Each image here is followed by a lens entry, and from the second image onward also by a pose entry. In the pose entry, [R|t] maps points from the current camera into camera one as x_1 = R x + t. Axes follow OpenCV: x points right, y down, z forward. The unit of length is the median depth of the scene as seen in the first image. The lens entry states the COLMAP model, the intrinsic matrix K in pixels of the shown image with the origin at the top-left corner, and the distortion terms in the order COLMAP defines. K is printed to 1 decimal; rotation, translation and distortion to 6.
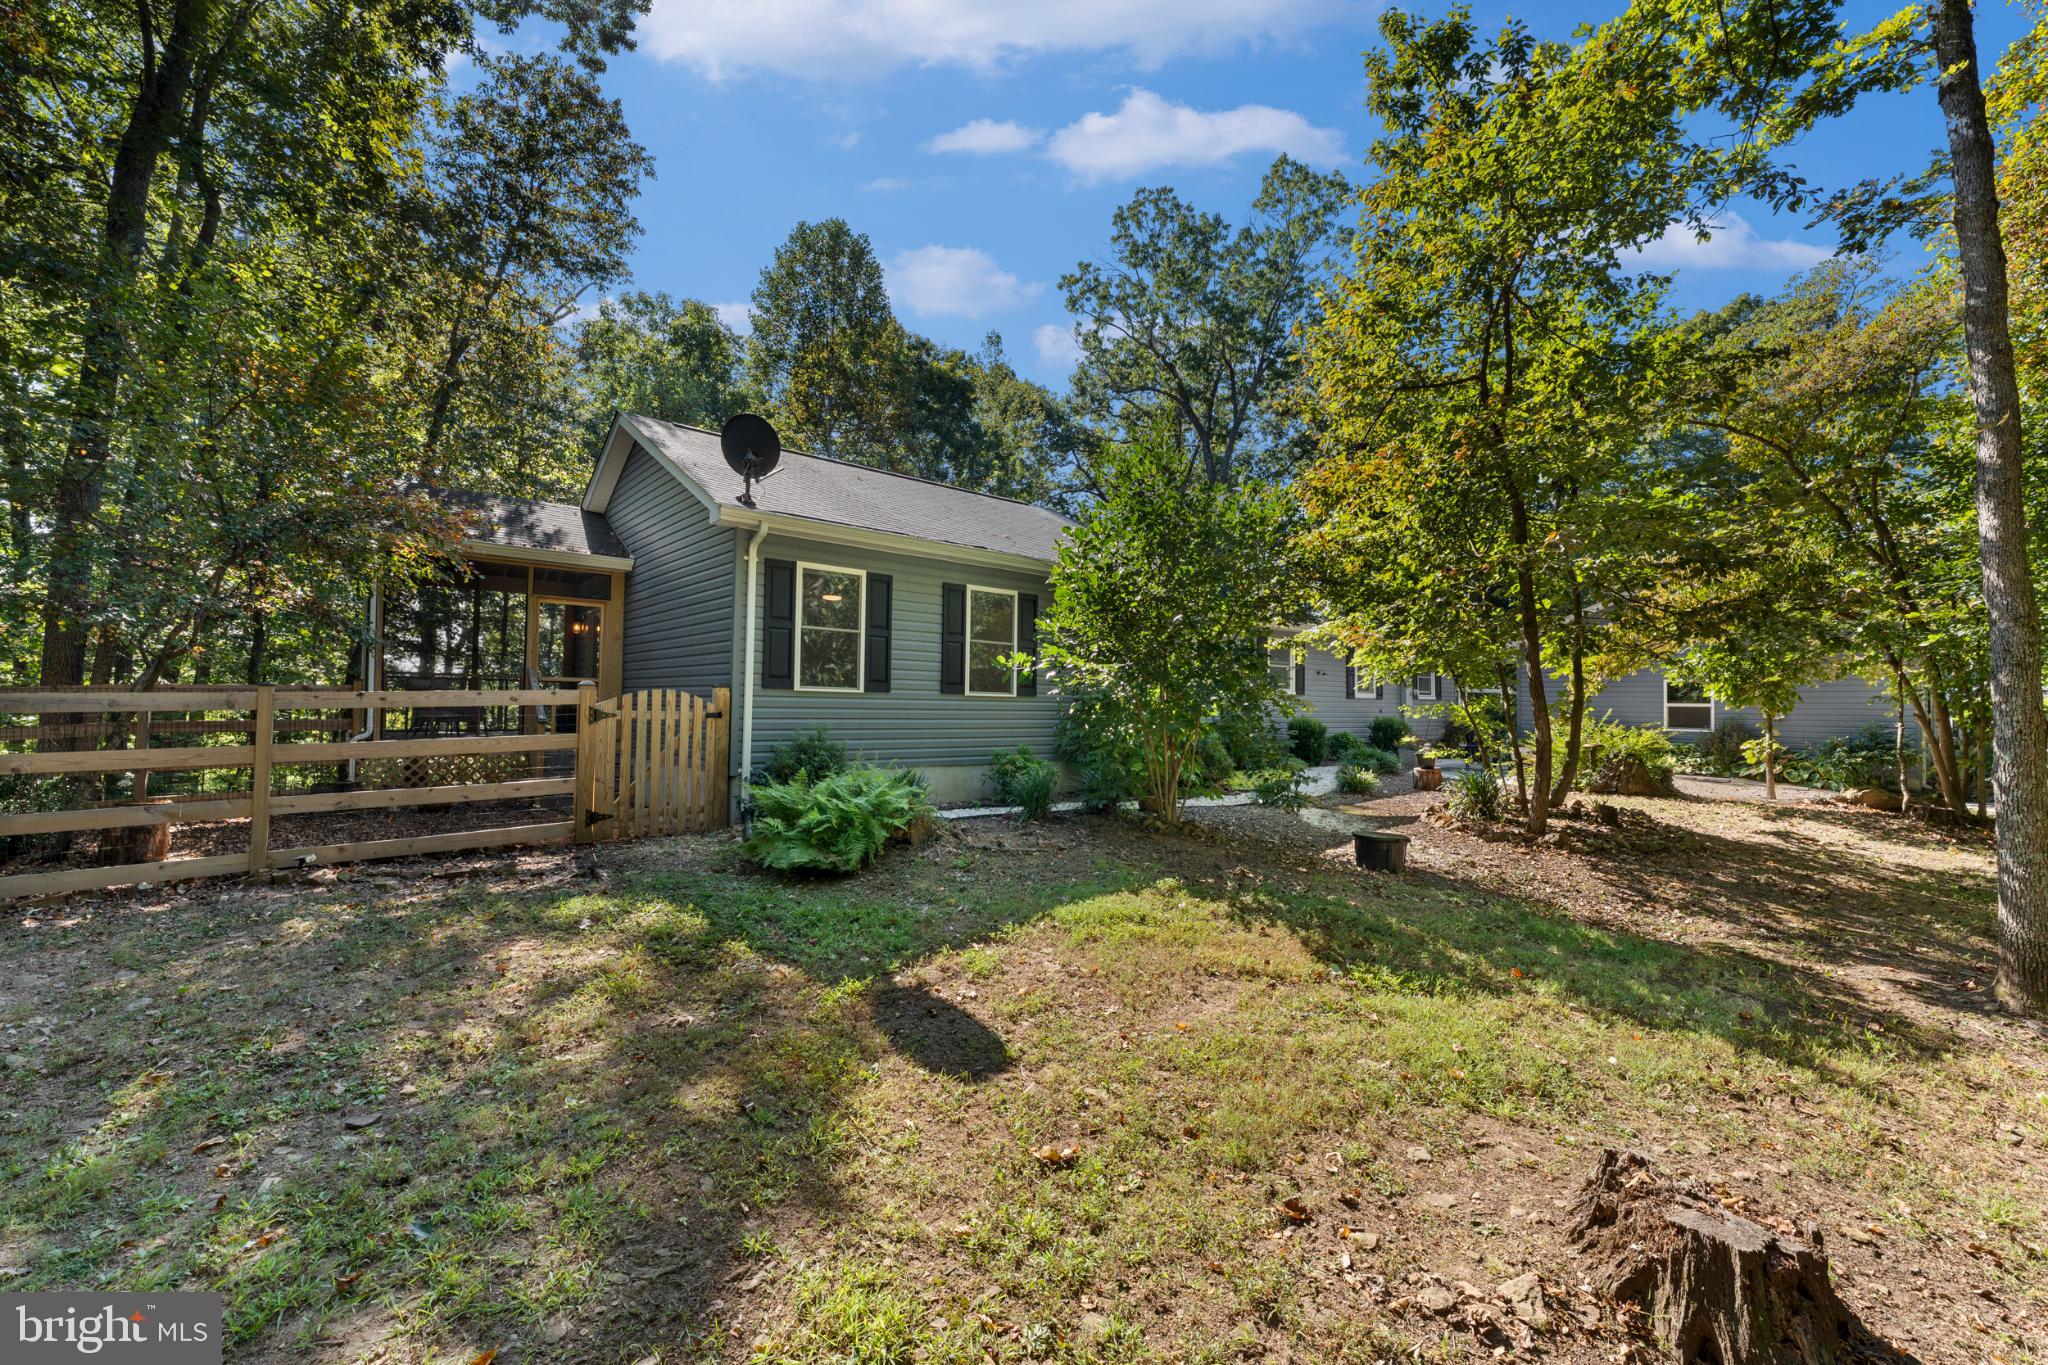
lens RADIAL K [[815.8, 0, 1024.0], [0, 815.8, 682.5], [0, 0, 1]] dist [0.001999, 0.000348]
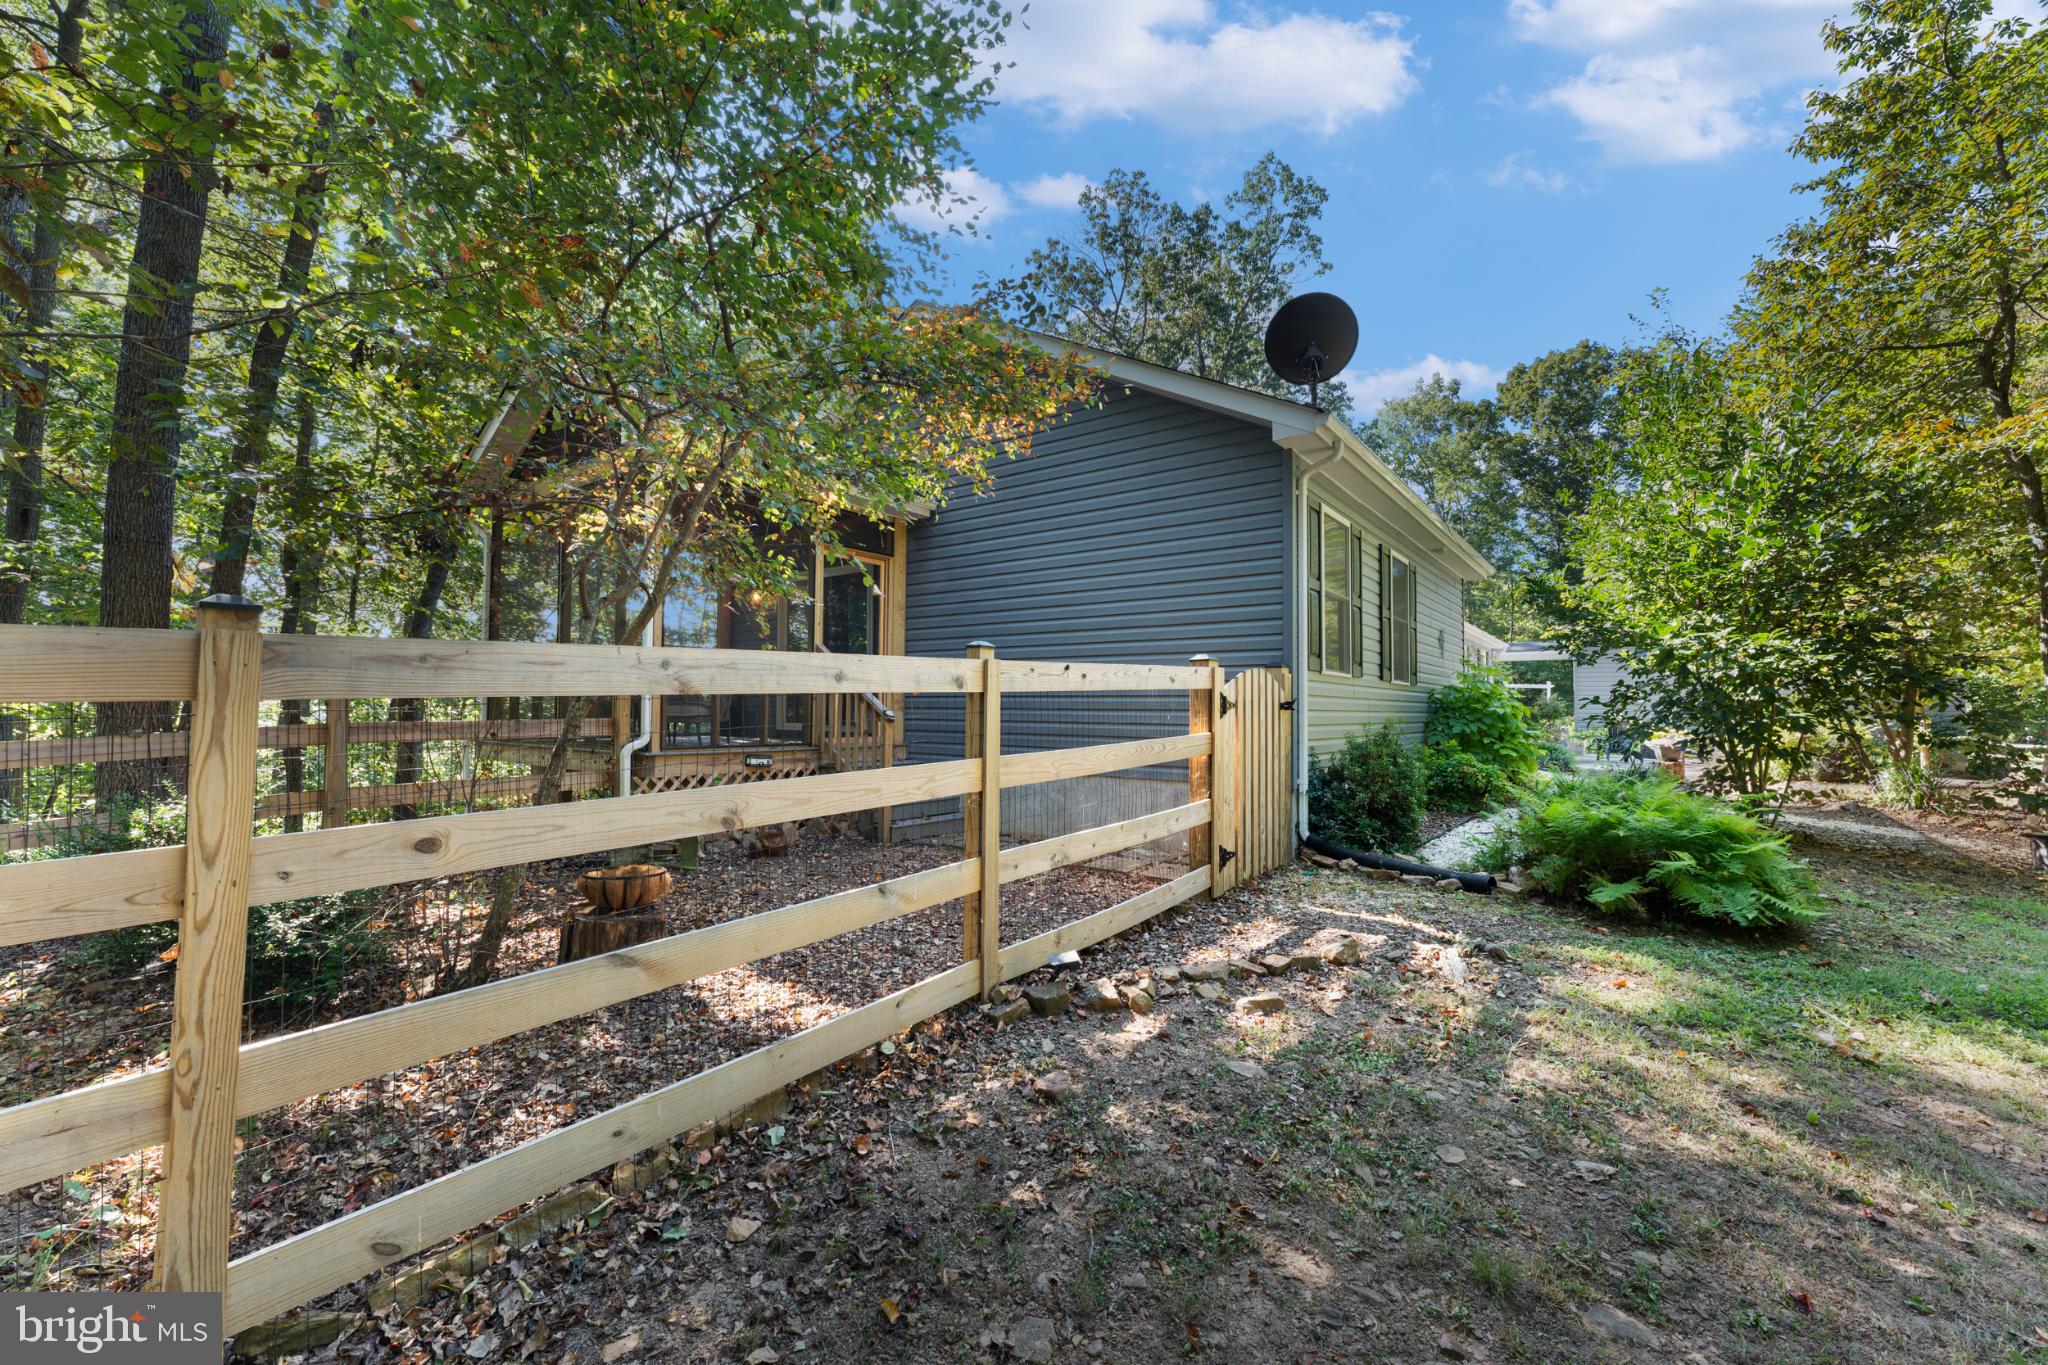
lens RADIAL K [[815.8, 0, 1024.0], [0, 815.8, 682.5], [0, 0, 1]] dist [0.001999, 0.000348]
pose [[0.977202, 0.005365, 0.212245, -0.185782], [-0.005614, 0.999984, 0.000569, 0.005027], [-0.212238, -0.001747, 0.977216, 0.083967]]
